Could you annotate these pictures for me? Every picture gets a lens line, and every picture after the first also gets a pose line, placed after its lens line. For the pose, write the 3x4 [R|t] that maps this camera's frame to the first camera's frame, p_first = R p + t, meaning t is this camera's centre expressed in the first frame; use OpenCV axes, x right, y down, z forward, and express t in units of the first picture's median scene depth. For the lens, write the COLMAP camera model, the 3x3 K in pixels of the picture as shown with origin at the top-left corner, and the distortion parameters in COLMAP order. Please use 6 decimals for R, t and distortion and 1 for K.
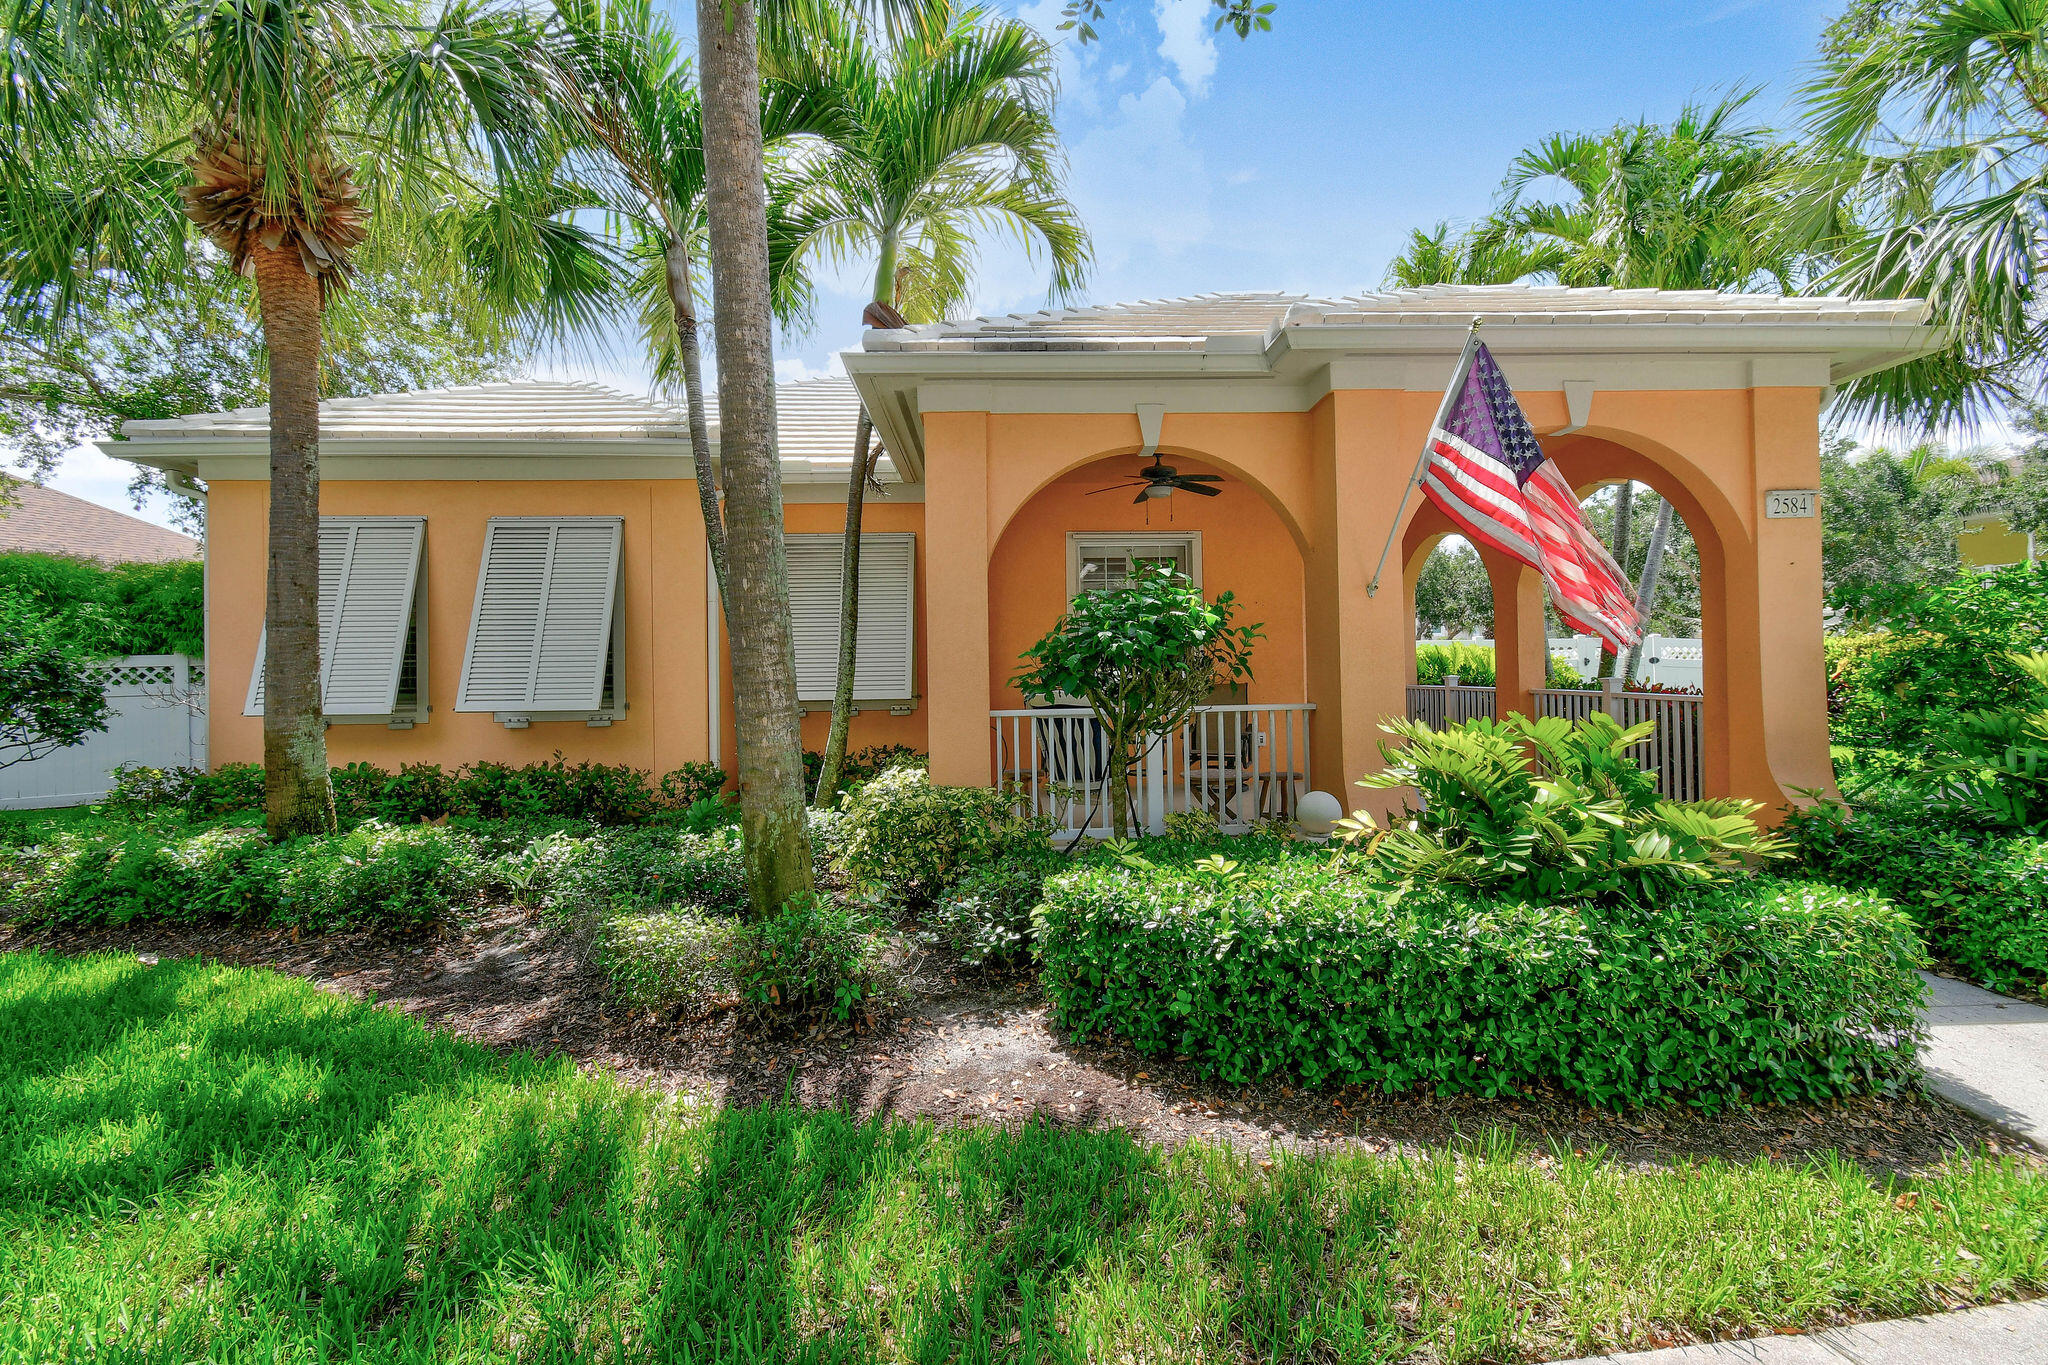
lens RADIAL K [[914.8, 0, 1021.8], [0, 914.8, 658.5], [0, 0, 1]] dist [0.001131, -0.000458]
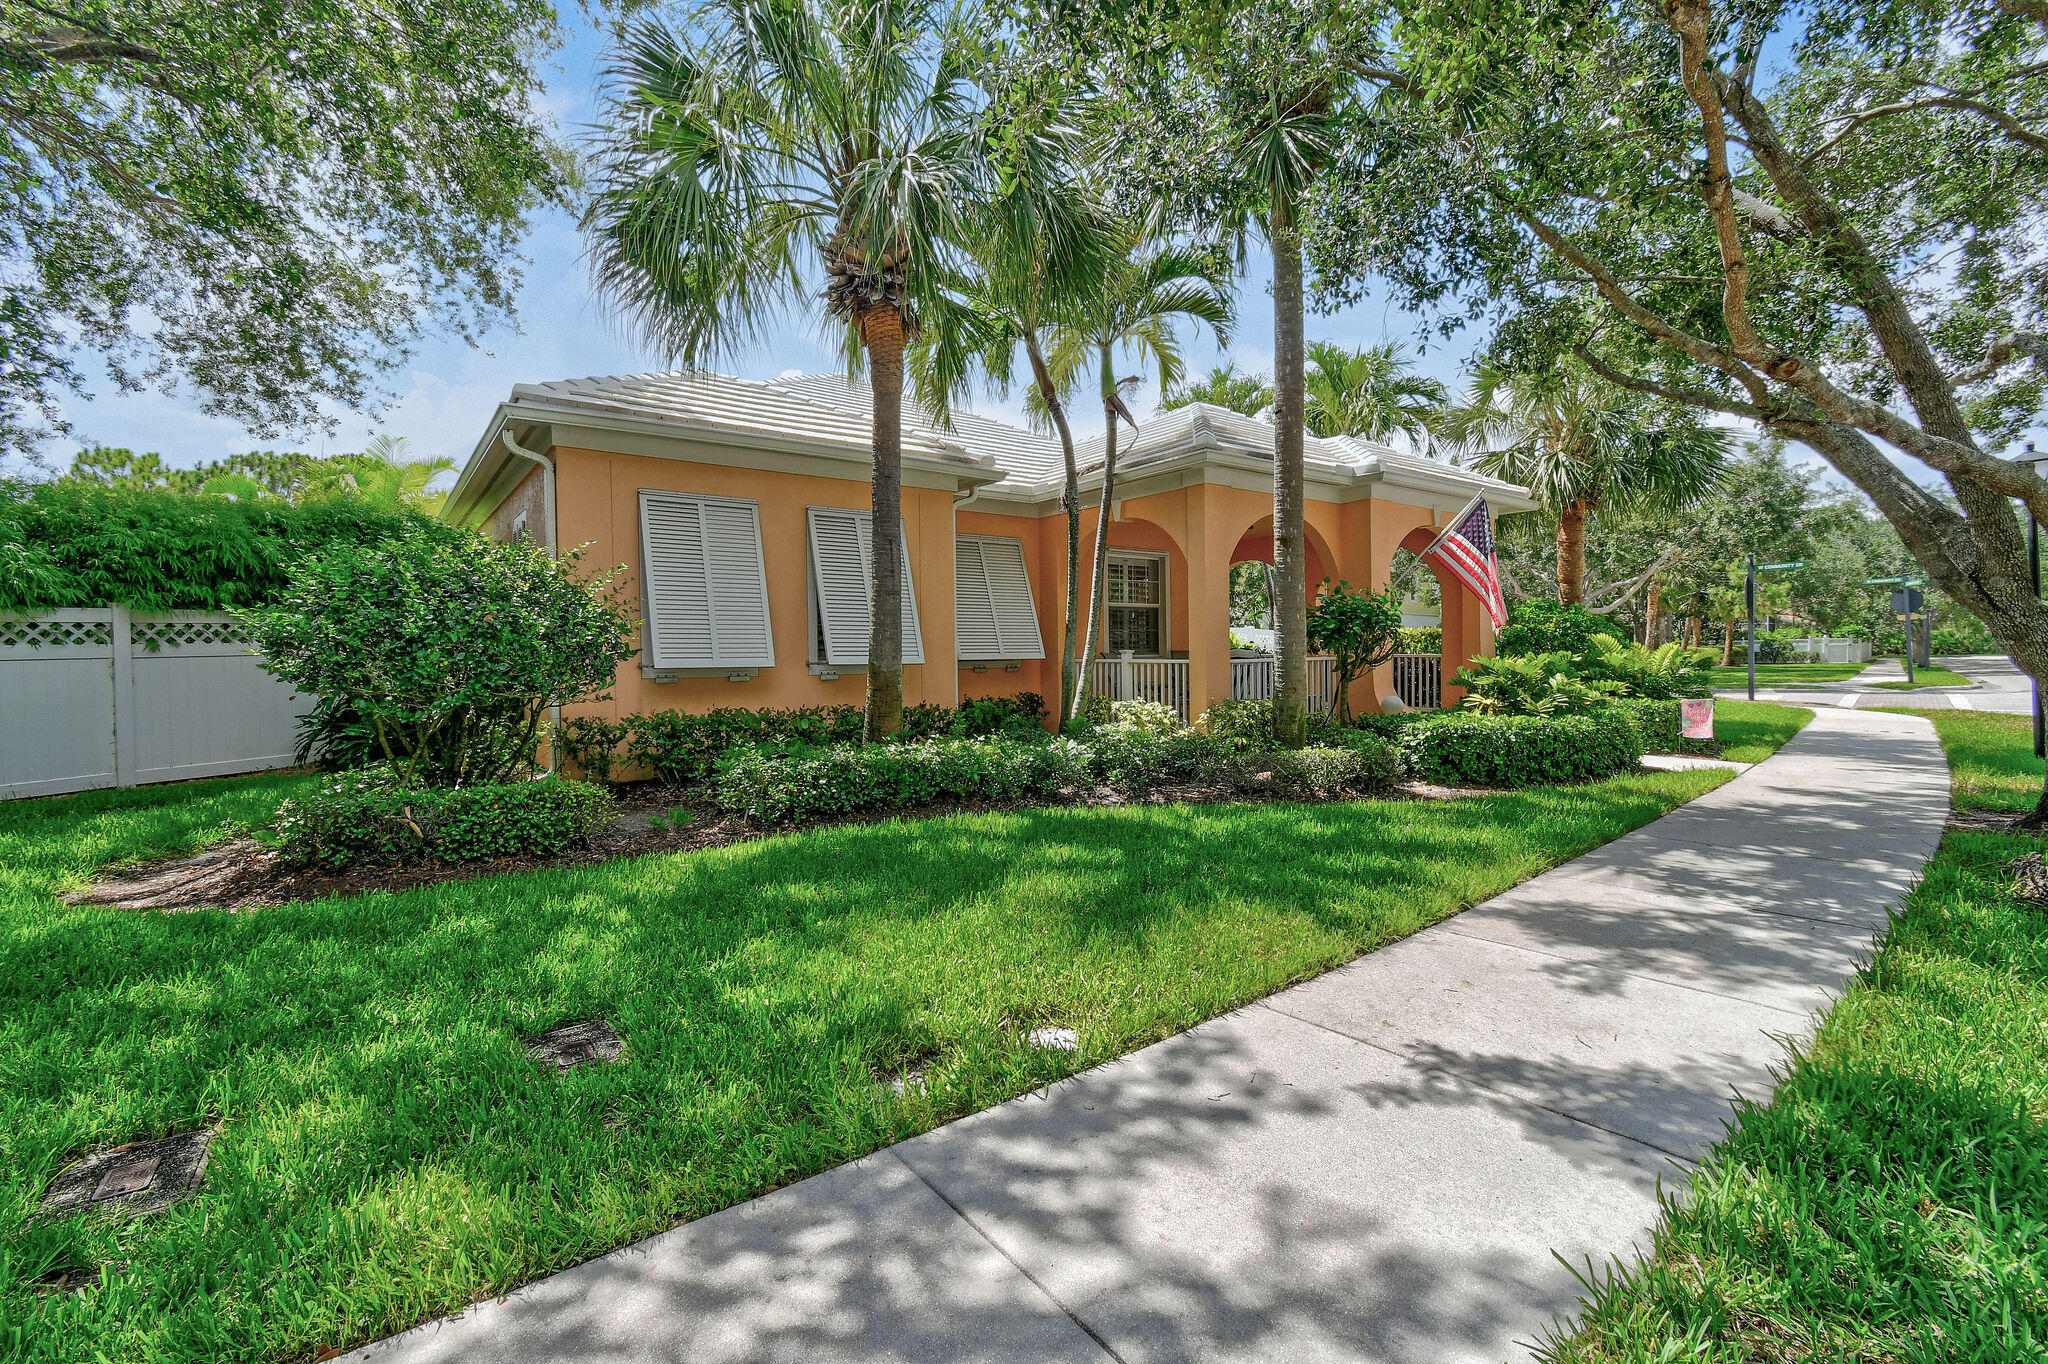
lens RADIAL K [[914.8, 0, 1021.8], [0, 914.8, 658.0], [0, 0, 1]] dist [0.001131, -0.000458]
pose [[0.822258, 0.003521, 0.569104, -0.739973], [-0.009567, 0.999925, 0.007637, 0.026084], [-0.569034, -0.011724, 0.822230, -0.116672]]
